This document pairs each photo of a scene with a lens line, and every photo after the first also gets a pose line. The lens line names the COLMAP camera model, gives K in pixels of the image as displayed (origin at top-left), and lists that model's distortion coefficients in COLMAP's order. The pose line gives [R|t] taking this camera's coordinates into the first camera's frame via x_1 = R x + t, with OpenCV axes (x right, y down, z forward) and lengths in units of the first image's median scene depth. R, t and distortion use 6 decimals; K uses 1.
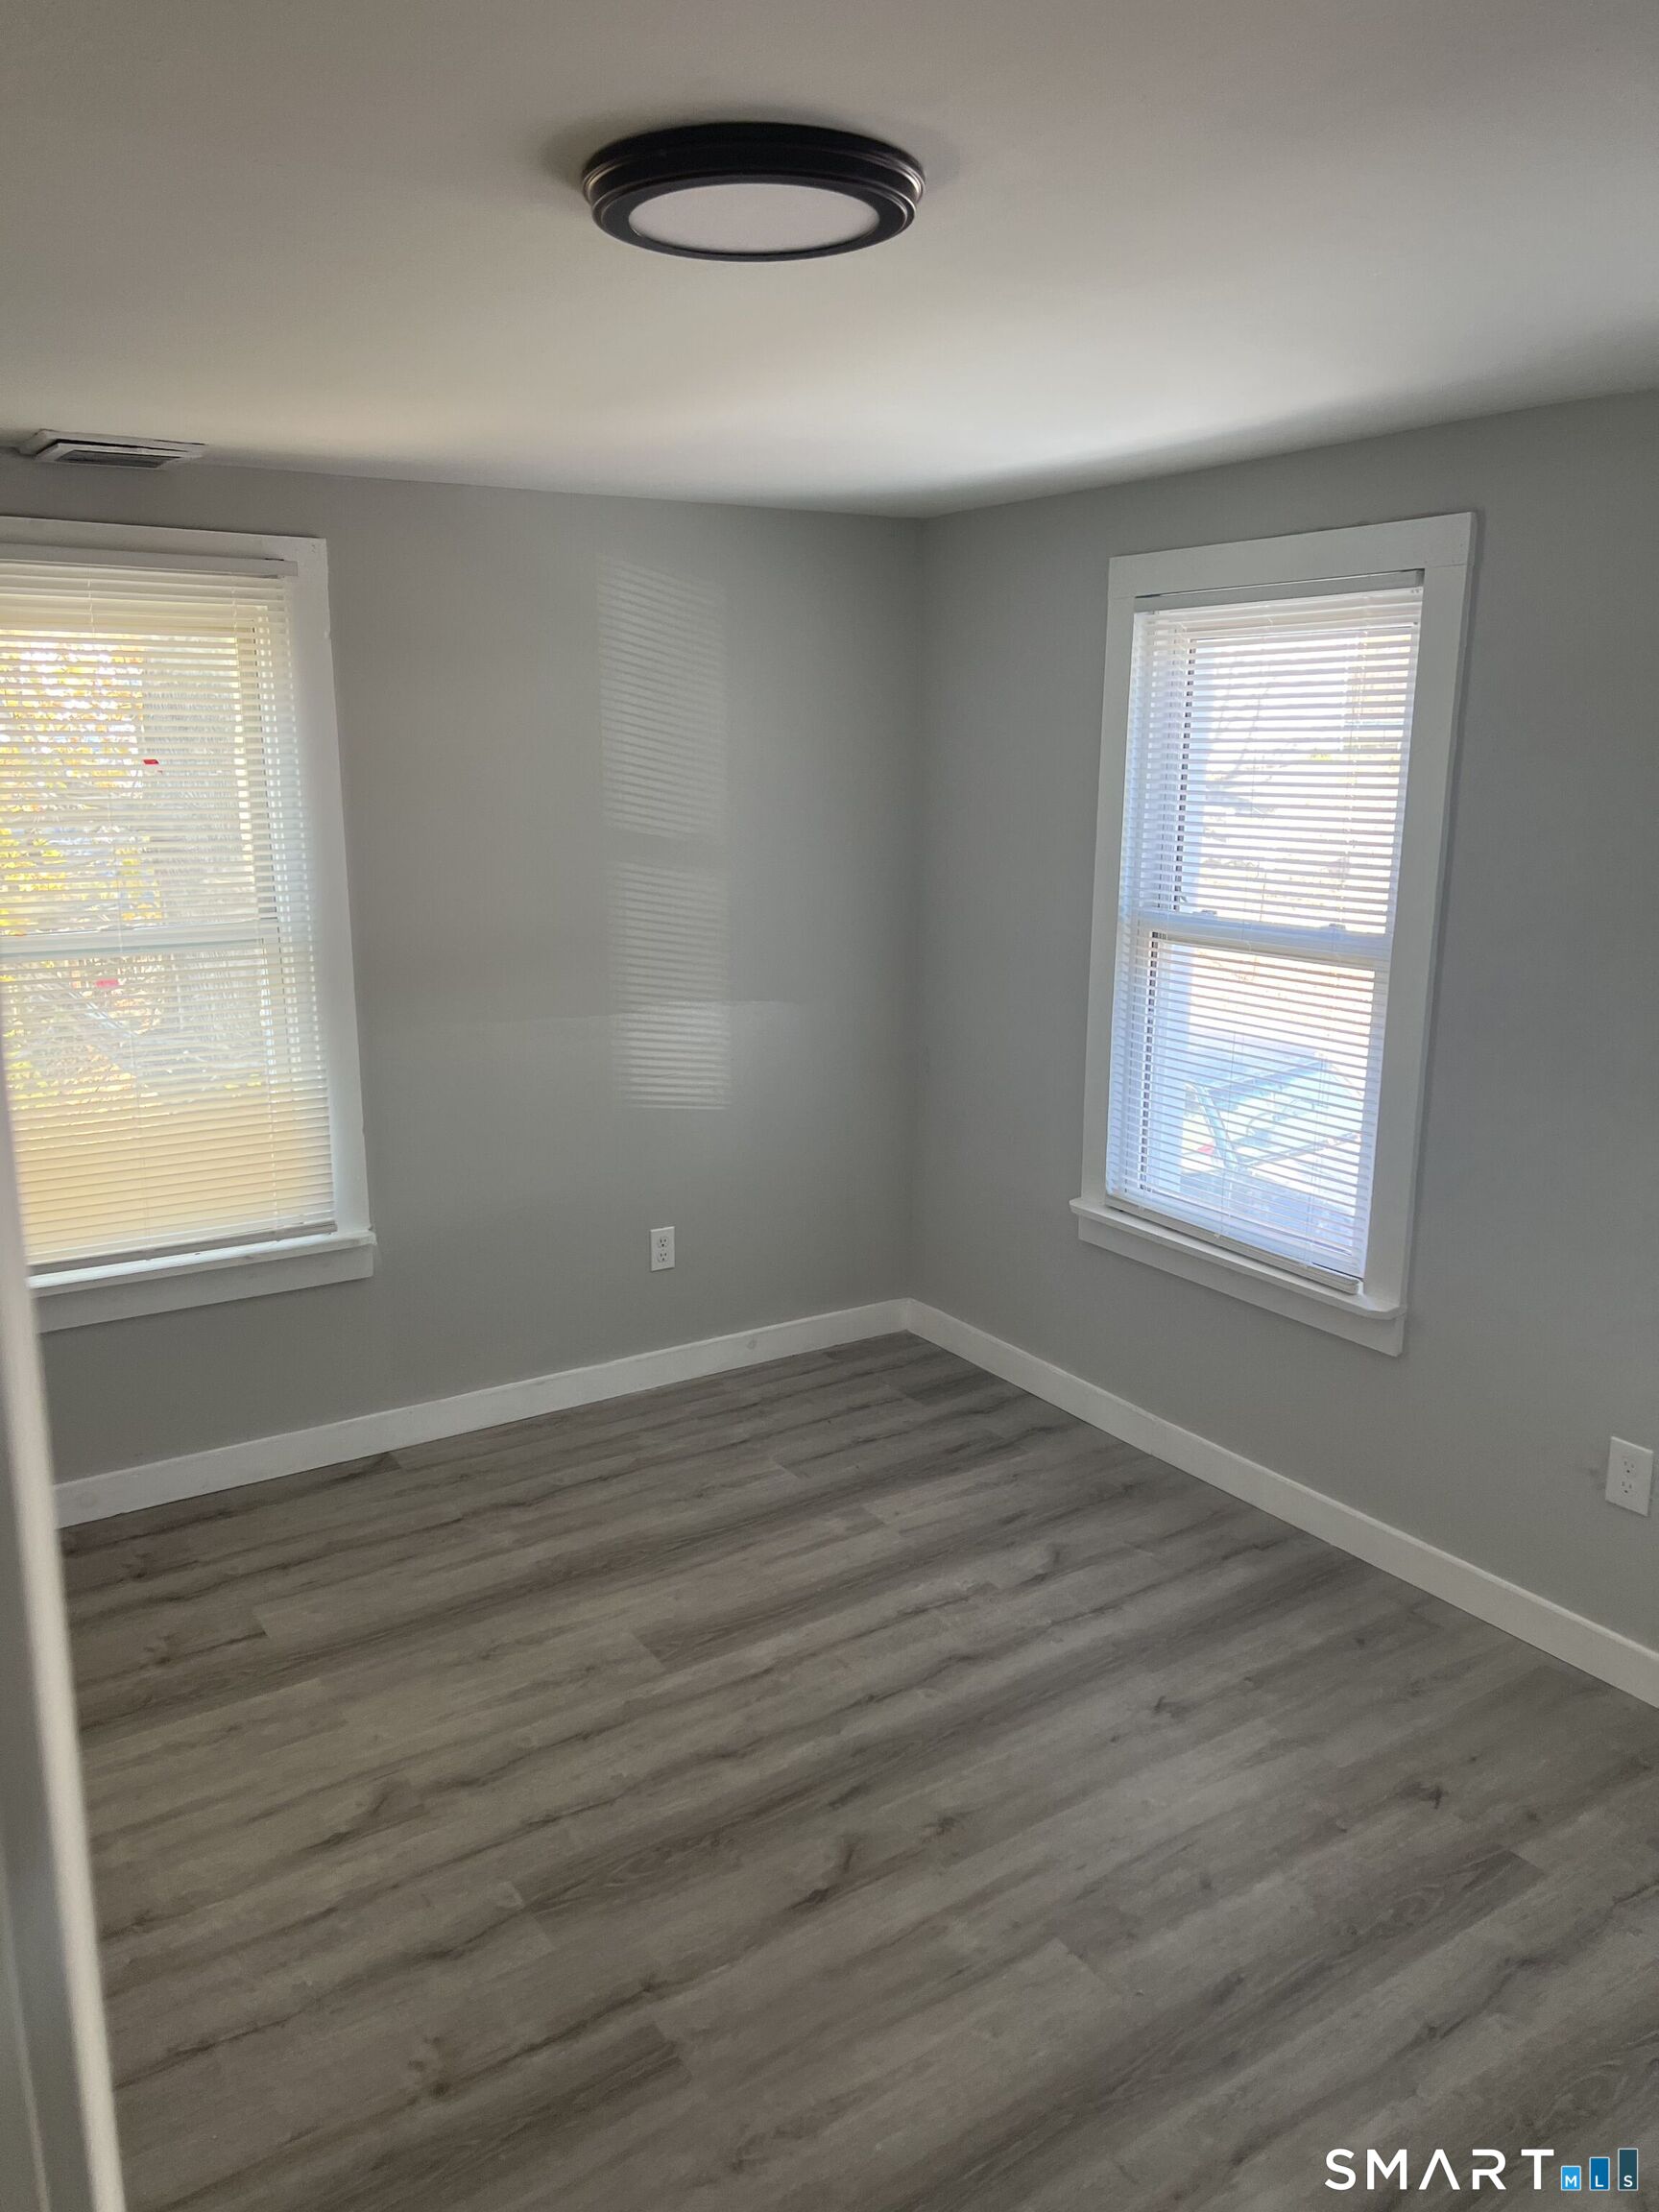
lens RADIAL K [[1662.9, 0, 827.9], [0, 1662.9, 1099.8], [0, 0, 1]] dist [0.029622, -0.021706]
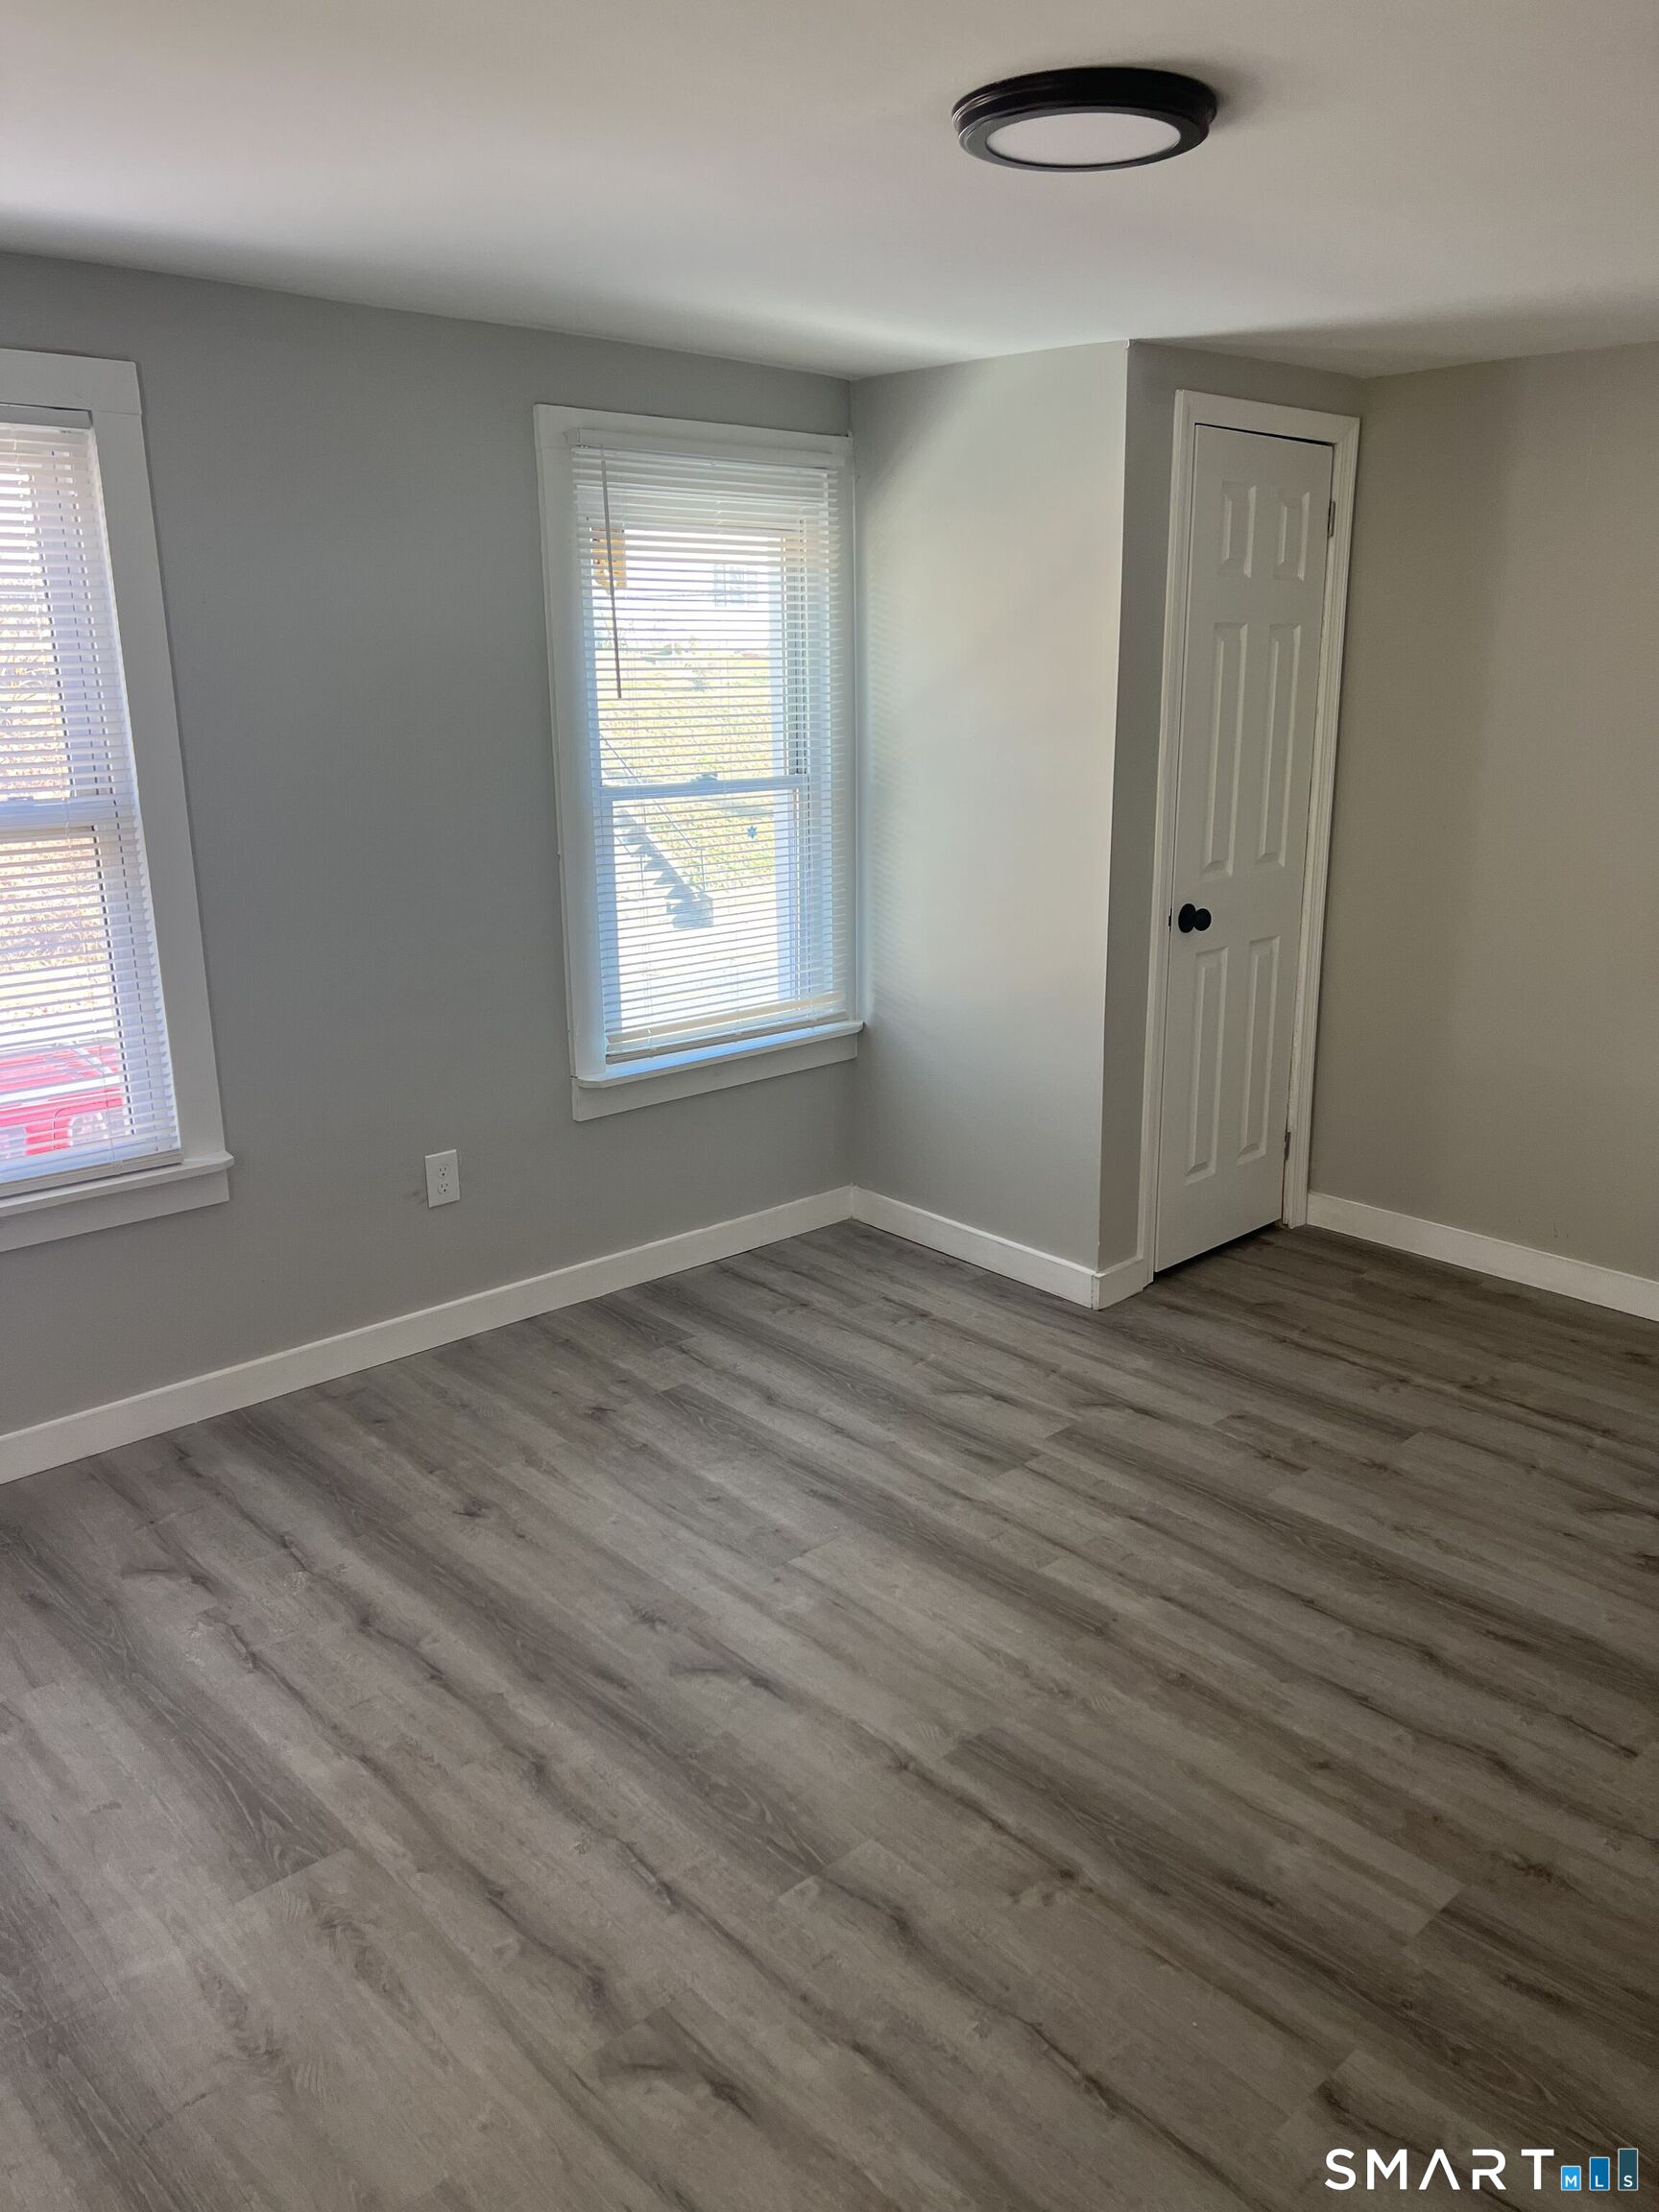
lens RADIAL K [[1662.9, 0, 825.3], [0, 1662.9, 1110.2], [0, 0, 1]] dist [0.029622, -0.021706]
pose [[-0.160364, -0.261140, 0.951887, -0.816112], [0.221895, 0.930146, 0.292558, -0.141158], [-0.961793, 0.258135, -0.091216, 0.853651]]
